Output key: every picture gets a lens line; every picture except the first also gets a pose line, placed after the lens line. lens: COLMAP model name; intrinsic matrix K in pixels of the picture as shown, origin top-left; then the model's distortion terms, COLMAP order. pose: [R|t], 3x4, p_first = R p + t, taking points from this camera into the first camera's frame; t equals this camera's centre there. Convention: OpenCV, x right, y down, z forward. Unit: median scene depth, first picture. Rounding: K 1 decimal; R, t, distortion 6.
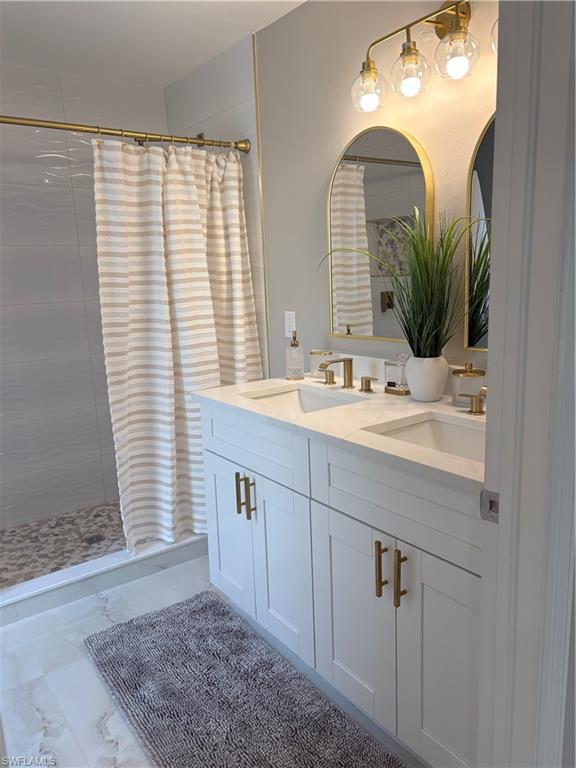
lens RADIAL K [[574.5, 0, 288.0], [0, 574.5, 384.0], [0, 0, 1]] dist [0.069822, -0.062926]
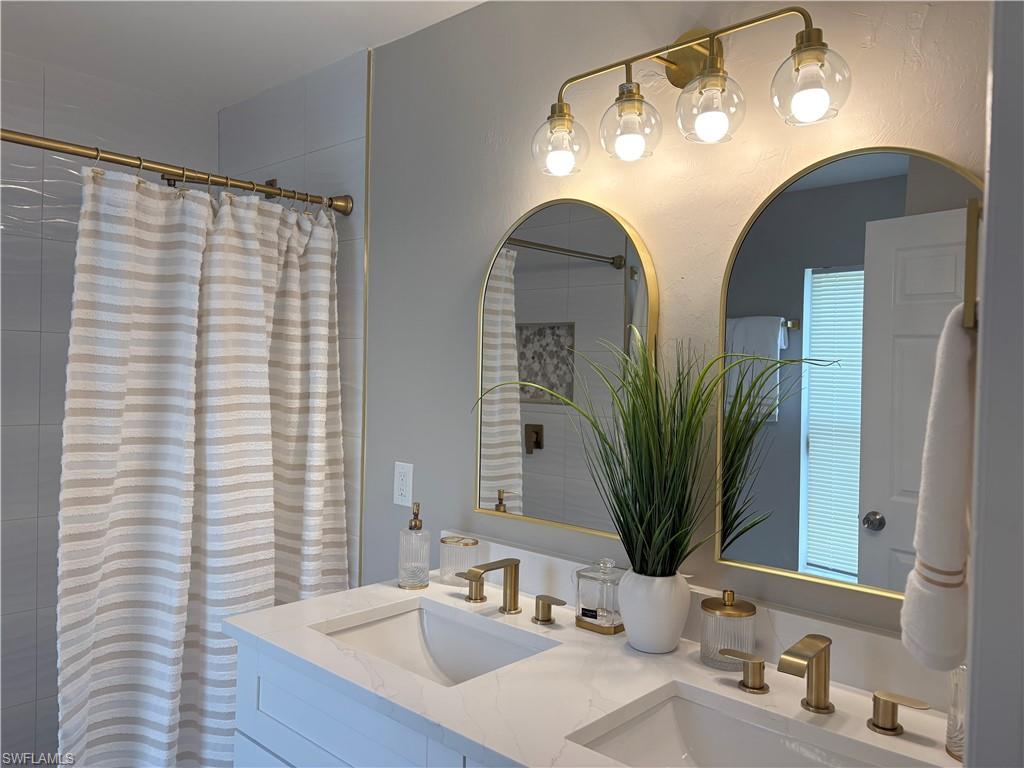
lens RADIAL K [[766.9, 0, 516.3], [0, 766.9, 388.4], [0, 0, 1]] dist [0.070728, -0.074762]
pose [[0.978536, 0.058198, 0.197686, -0.048421], [-0.023290, 0.984380, -0.174511, -0.068386], [-0.204755, 0.166162, 0.964607, 0.177492]]
